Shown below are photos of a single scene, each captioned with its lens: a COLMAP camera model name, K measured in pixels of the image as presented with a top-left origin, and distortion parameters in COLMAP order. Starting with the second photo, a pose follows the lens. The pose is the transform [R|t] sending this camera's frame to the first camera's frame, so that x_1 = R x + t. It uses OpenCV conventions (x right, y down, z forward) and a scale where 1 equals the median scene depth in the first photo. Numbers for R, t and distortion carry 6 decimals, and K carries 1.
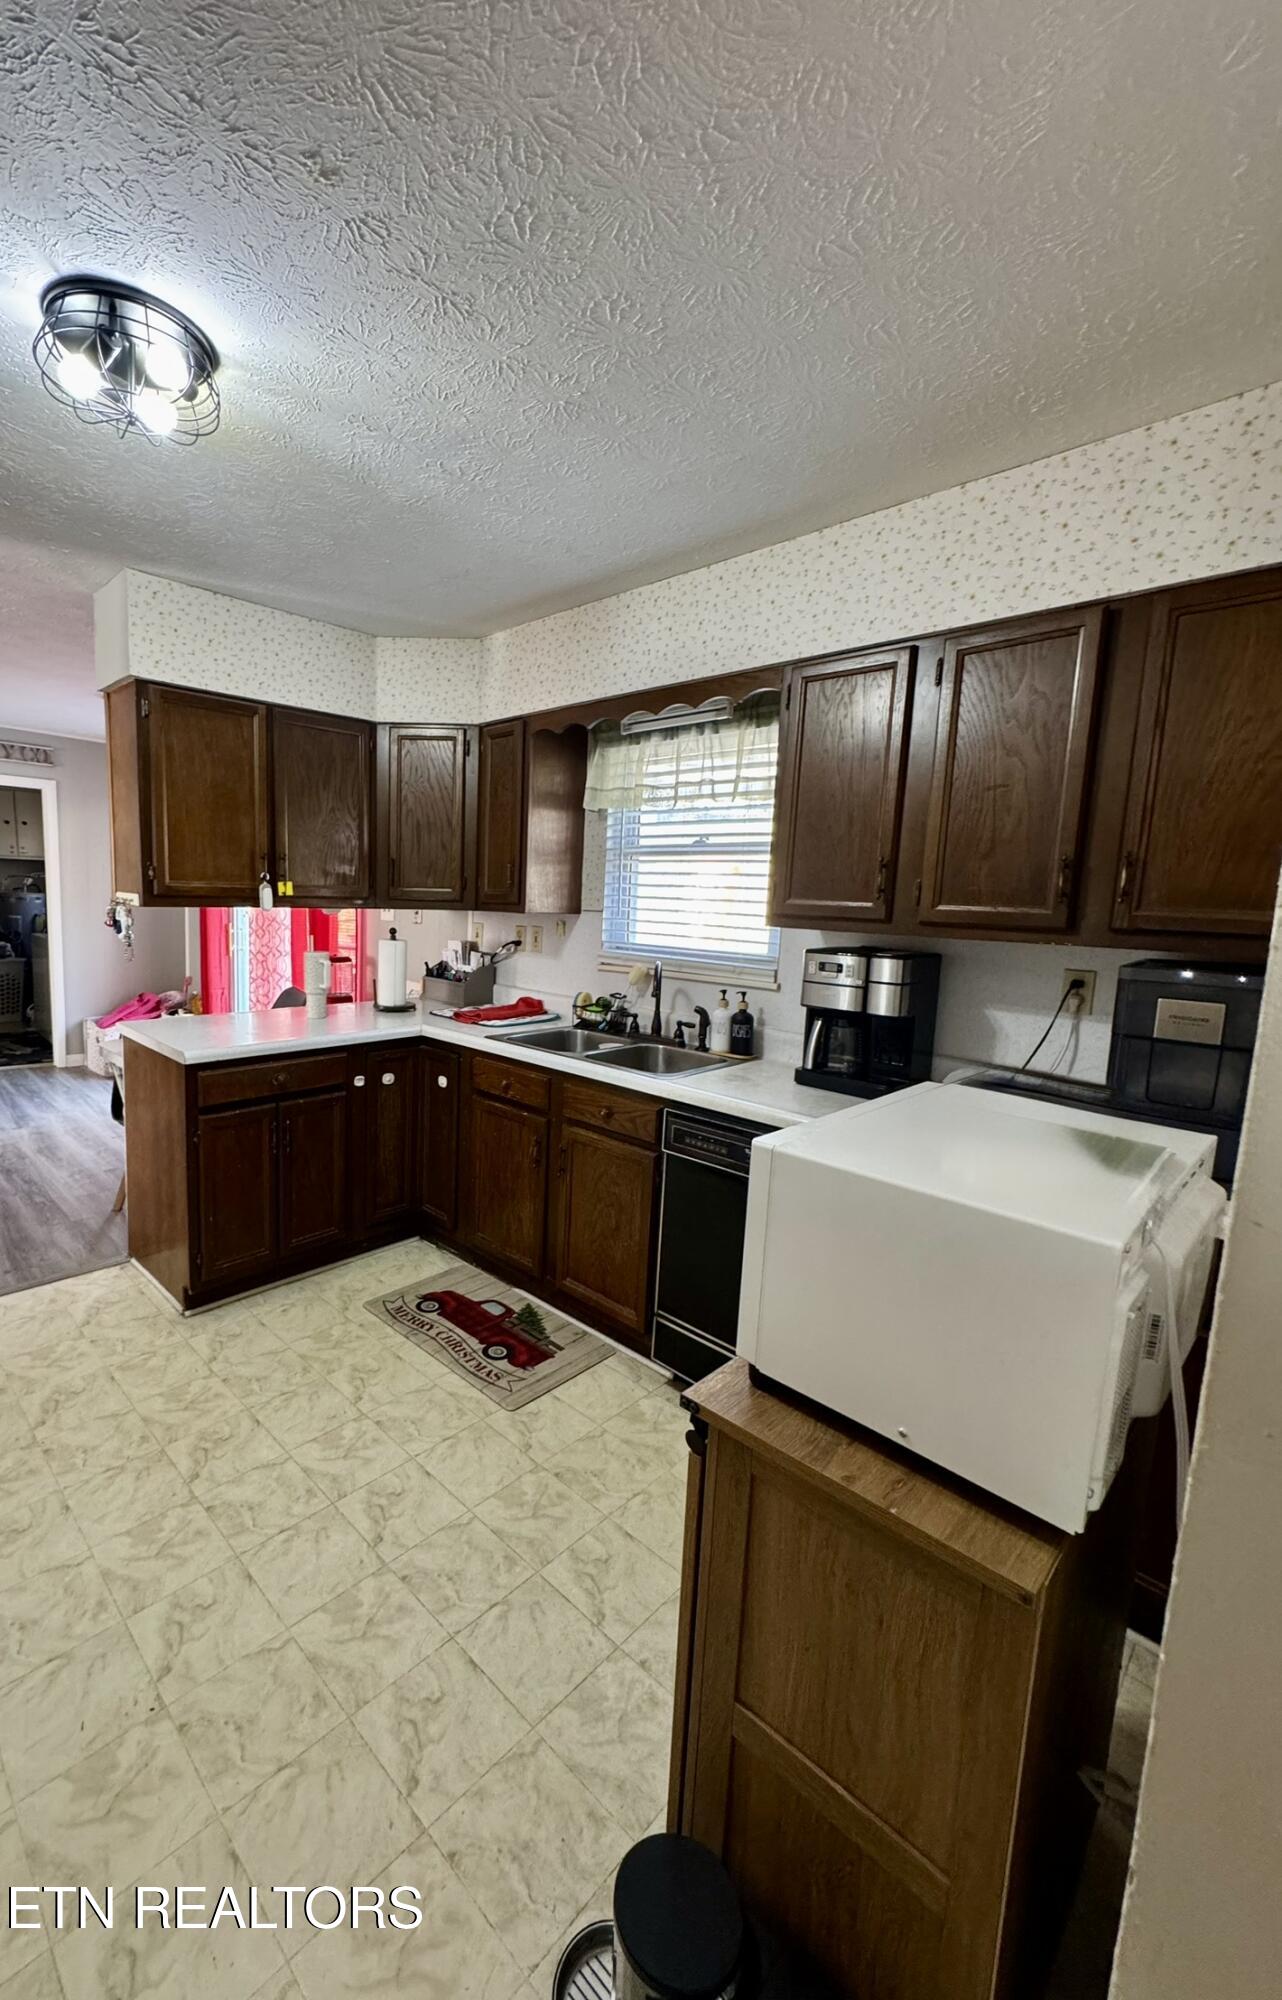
lens RADIAL K [[808.4, 0, 554.2], [0, 808.4, 999.3], [0, 0, 1]] dist [0.001704, 0.000198]
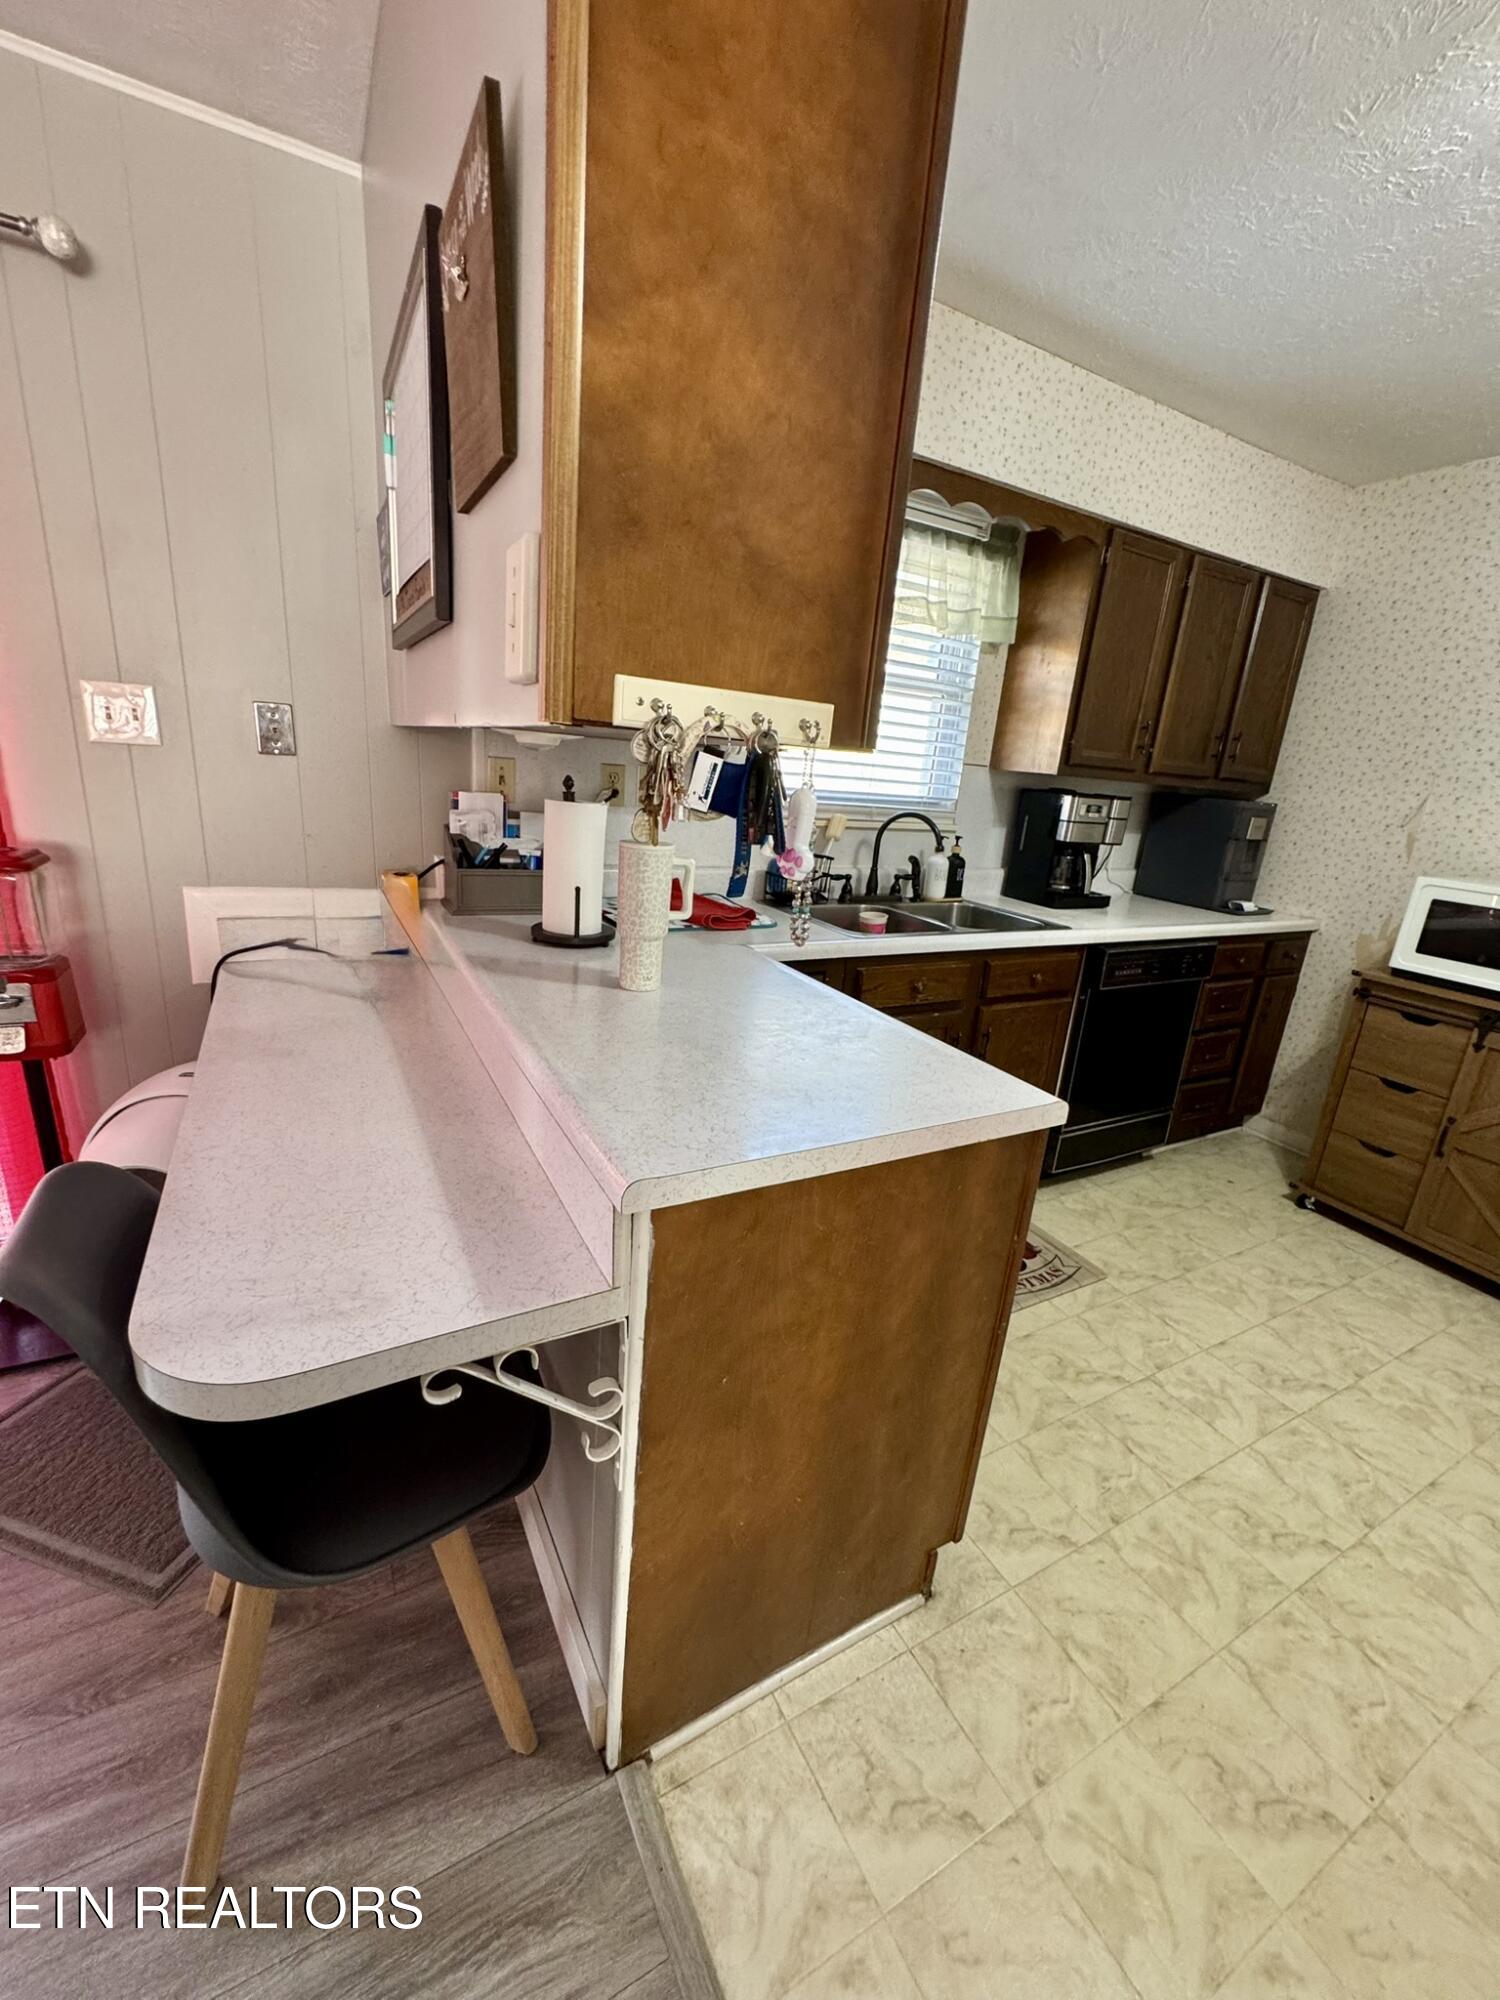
lens RADIAL K [[799.7, 0, 749.4], [0, 799.7, 994.1], [0, 0, 1]] dist [0.000604, -0.000306]
pose [[0.267156, -0.283186, 0.921104, -1.016795], [0.060715, 0.958894, 0.277194, -0.139341], [-0.961739, -0.018129, 0.273368, 1.183032]]
